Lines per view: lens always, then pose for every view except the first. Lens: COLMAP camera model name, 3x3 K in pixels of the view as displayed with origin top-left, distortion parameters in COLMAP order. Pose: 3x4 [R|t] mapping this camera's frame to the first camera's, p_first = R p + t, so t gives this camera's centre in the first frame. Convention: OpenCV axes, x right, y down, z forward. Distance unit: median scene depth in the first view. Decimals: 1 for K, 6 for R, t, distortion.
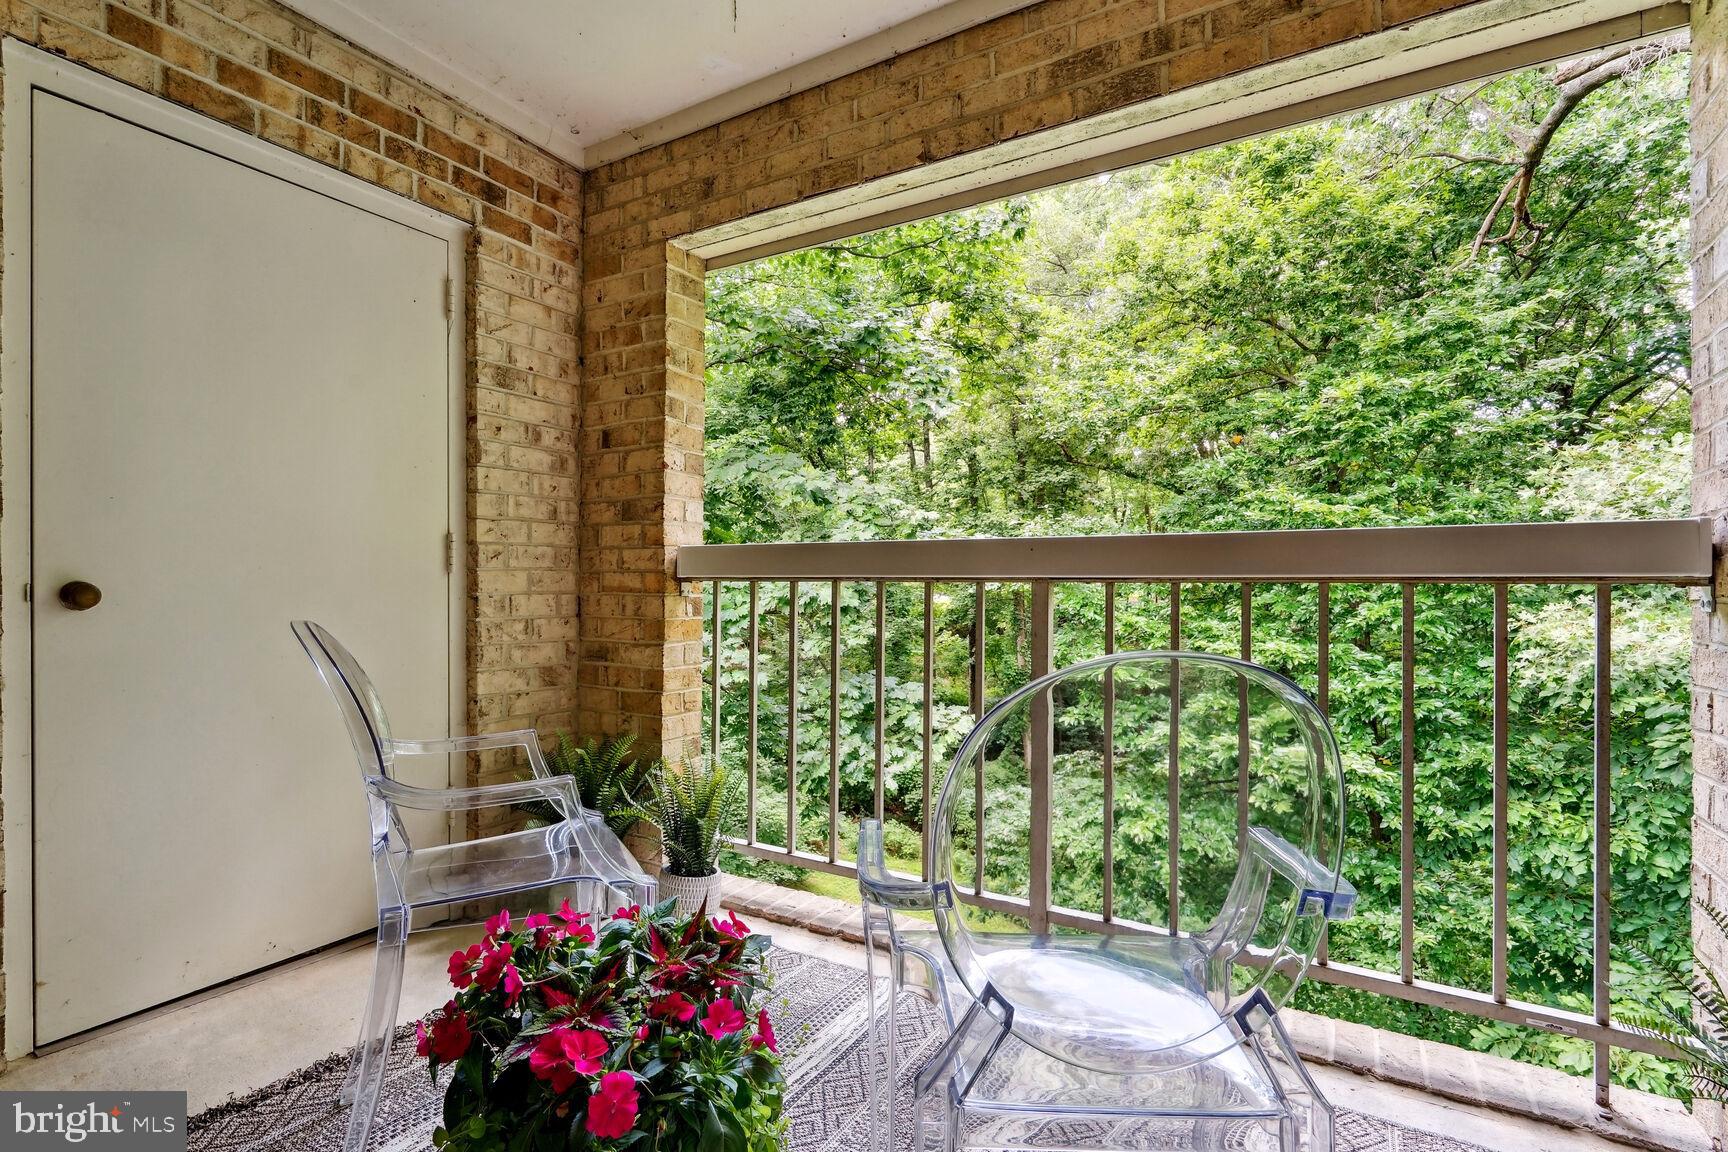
lens RADIAL K [[817.5, 0, 856.5], [0, 817.5, 573.4], [0, 0, 1]] dist [-0.009053, 0.006381]
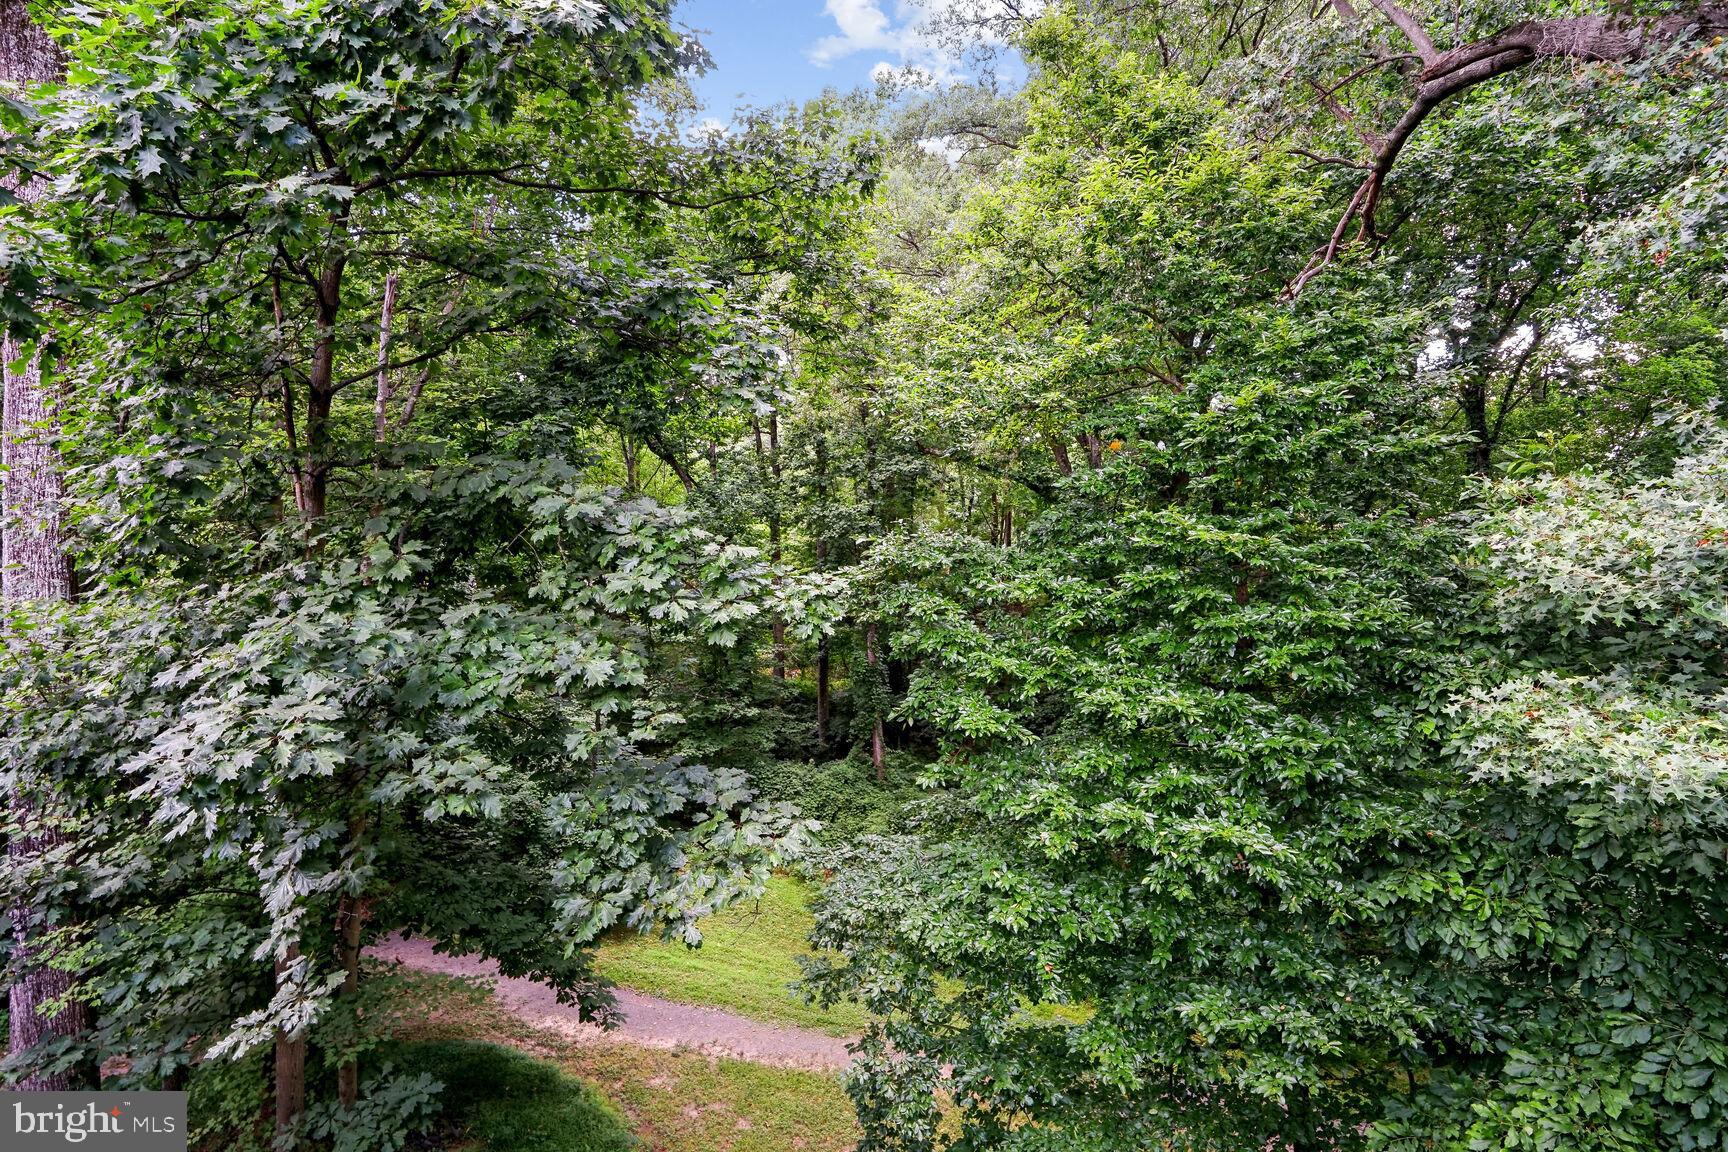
lens RADIAL K [[817.5, 0, 884.0], [0, 817.5, 579.2], [0, 0, 1]] dist [-0.009053, 0.006381]
pose [[0.977140, -0.008831, 0.212415, 0.042922], [0.002187, 0.999502, 0.031489, -0.055204], [-0.212587, -0.030304, 0.976672, 0.209994]]
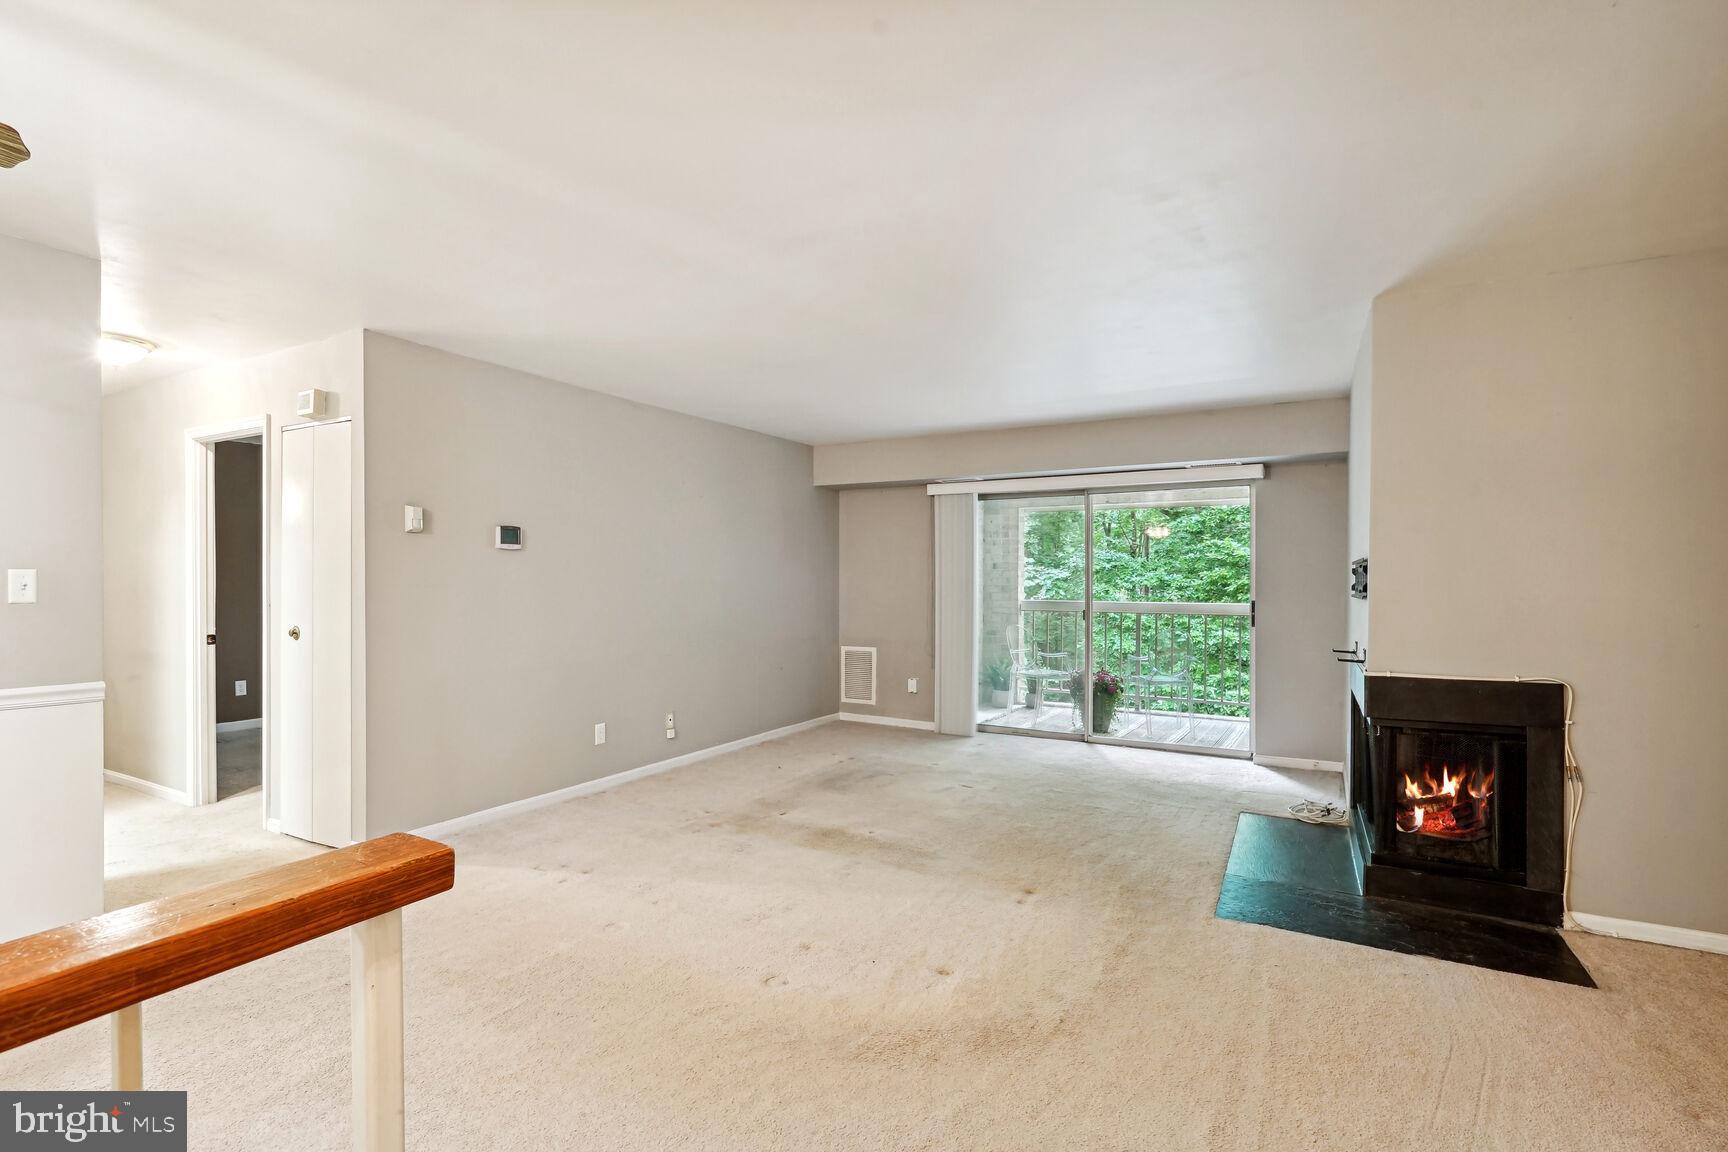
lens RADIAL K [[817.5, 0, 854.2], [0, 817.5, 578.4], [0, 0, 1]] dist [-0.009053, 0.006381]
pose [[0.999812, -0.001679, 0.019311, -0.259804], [0.001406, 0.999899, 0.014132, -0.045922], [-0.019333, -0.014102, 0.999714, -0.619036]]
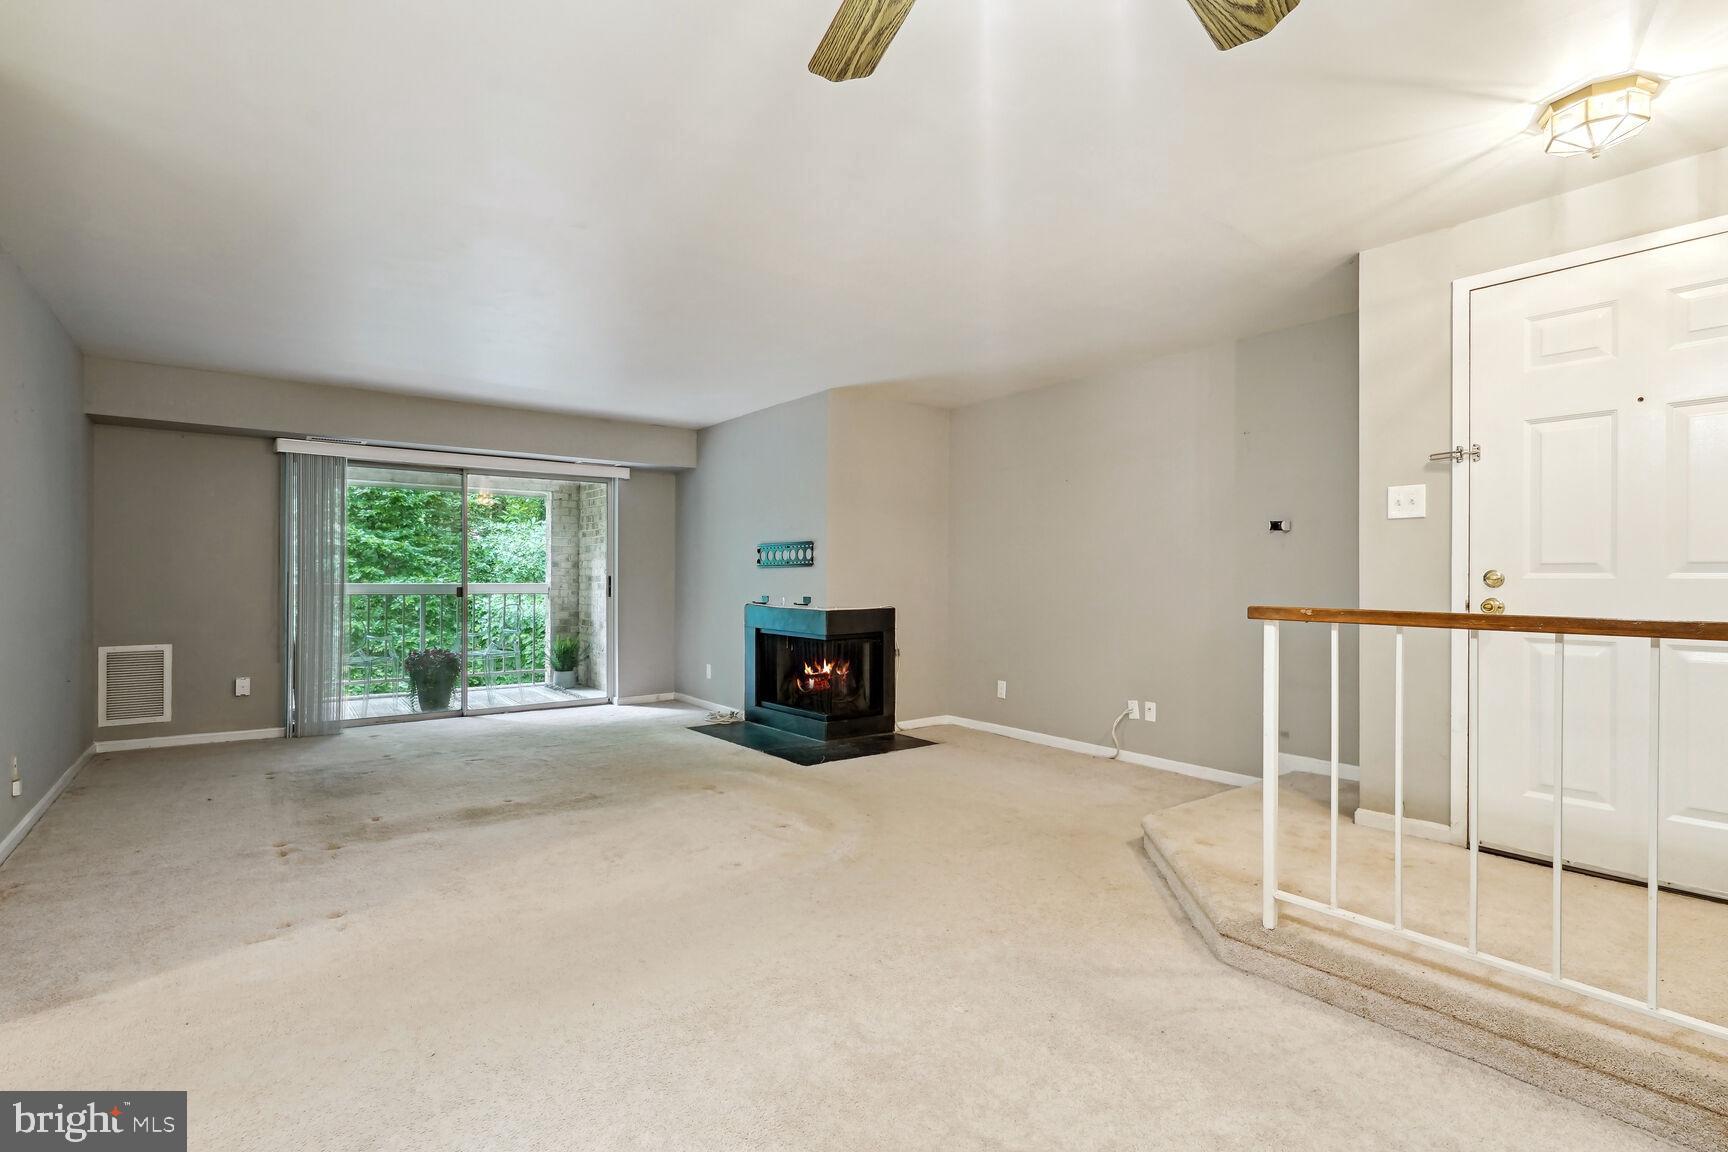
lens RADIAL K [[817.5, 0, 870.0], [0, 817.5, 579.0], [0, 0, 1]] dist [-0.009053, 0.006381]
pose [[0.362578, -0.005471, 0.931938, -0.572216], [-0.013355, 0.999850, 0.011066, -0.028885], [-0.931858, -0.016458, 0.362450, -0.517483]]
